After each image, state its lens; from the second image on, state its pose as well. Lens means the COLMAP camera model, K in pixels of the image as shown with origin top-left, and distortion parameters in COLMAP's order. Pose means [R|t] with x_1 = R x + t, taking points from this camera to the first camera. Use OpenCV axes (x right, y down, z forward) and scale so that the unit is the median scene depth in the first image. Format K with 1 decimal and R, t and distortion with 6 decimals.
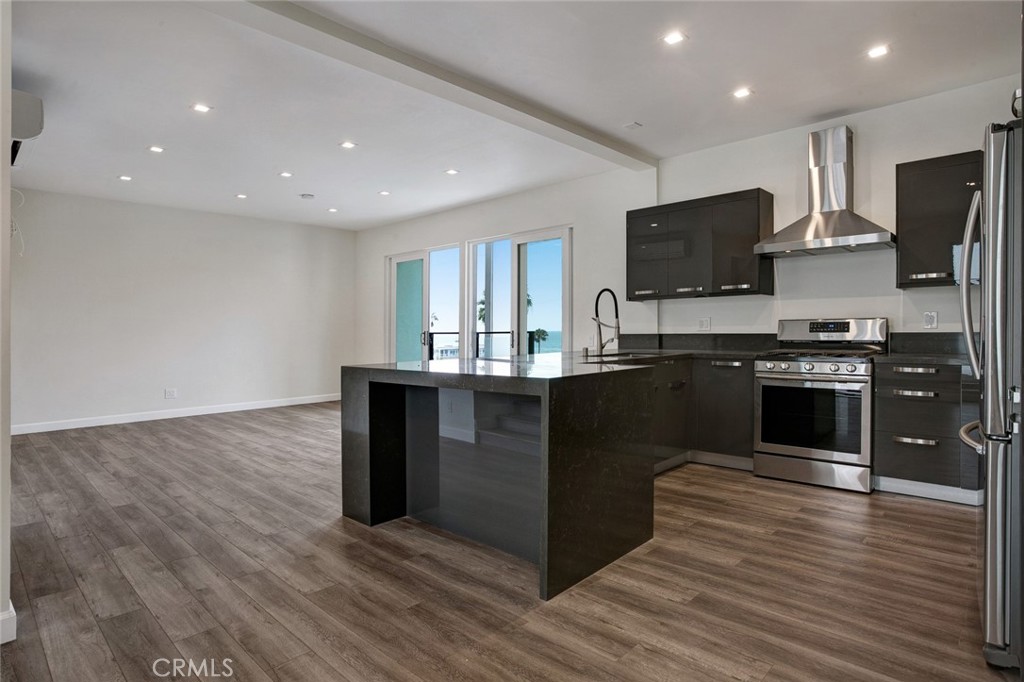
lens RADIAL K [[584.4, 0, 512.0], [0, 584.4, 341.0], [0, 0, 1]] dist [-0.060249, 0.049602]
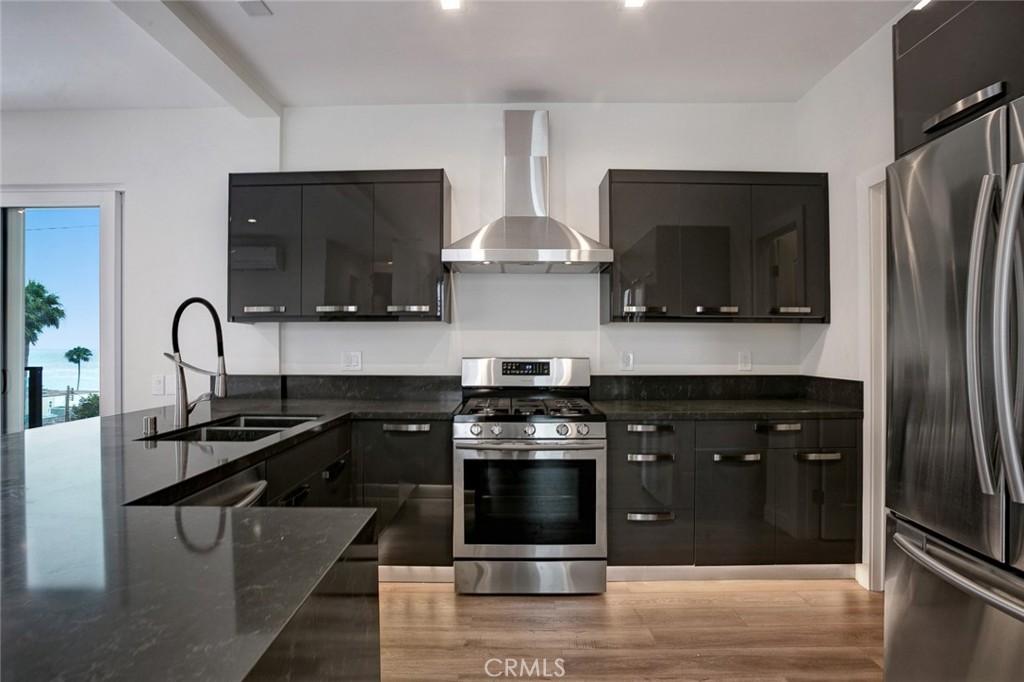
lens RADIAL K [[536.0, 0, 514.9], [0, 536.0, 365.2], [0, 0, 1]] dist [-0.088355, 0.034527]
pose [[0.732237, -0.008311, 0.680999, 0.052797], [0.000018, 0.999926, 0.012184, -0.035150], [-0.681050, -0.008909, 0.732183, 0.462742]]
